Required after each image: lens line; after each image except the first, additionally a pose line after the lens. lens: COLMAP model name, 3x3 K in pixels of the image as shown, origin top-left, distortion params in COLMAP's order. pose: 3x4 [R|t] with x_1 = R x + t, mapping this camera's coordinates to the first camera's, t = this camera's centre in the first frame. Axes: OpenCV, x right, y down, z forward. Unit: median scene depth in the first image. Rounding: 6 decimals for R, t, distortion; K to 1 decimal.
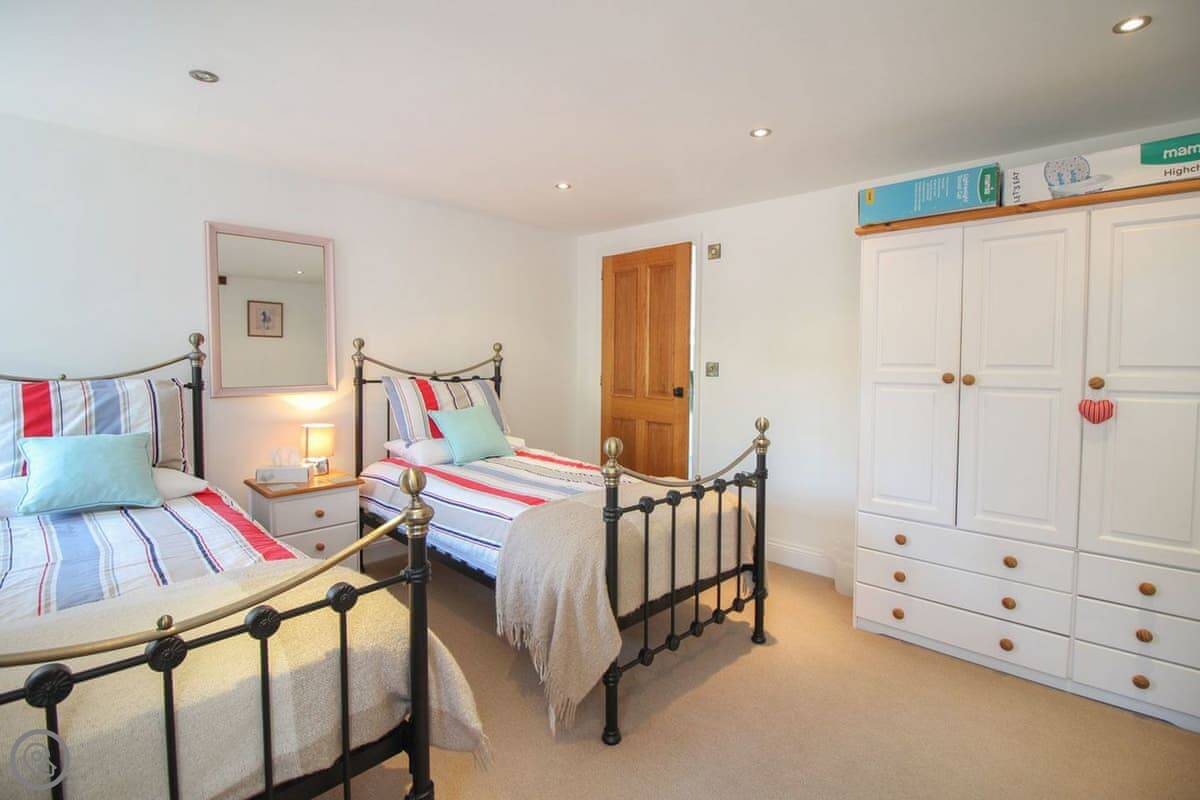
lens RADIAL K [[565.2, 0, 599.1], [0, 565.2, 384.7], [0, 0, 1]] dist [0.000994, -0.013540]
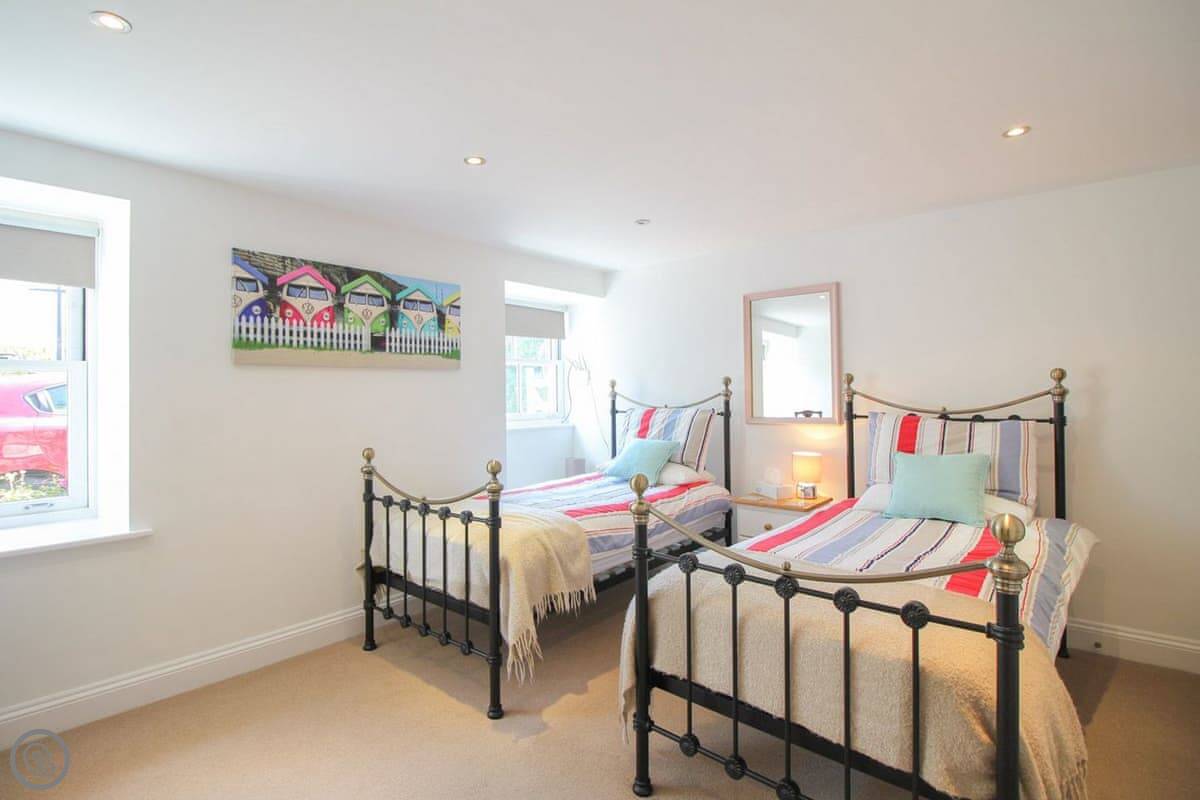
lens RADIAL K [[565.2, 0, 599.1], [0, 565.2, 384.7], [0, 0, 1]] dist [0.000994, -0.013540]
pose [[0.074669, -0.026147, -0.996866, 0.584940], [-0.037998, 0.998856, -0.029046, -0.016184], [0.996484, 0.040048, 0.073590, 0.497111]]
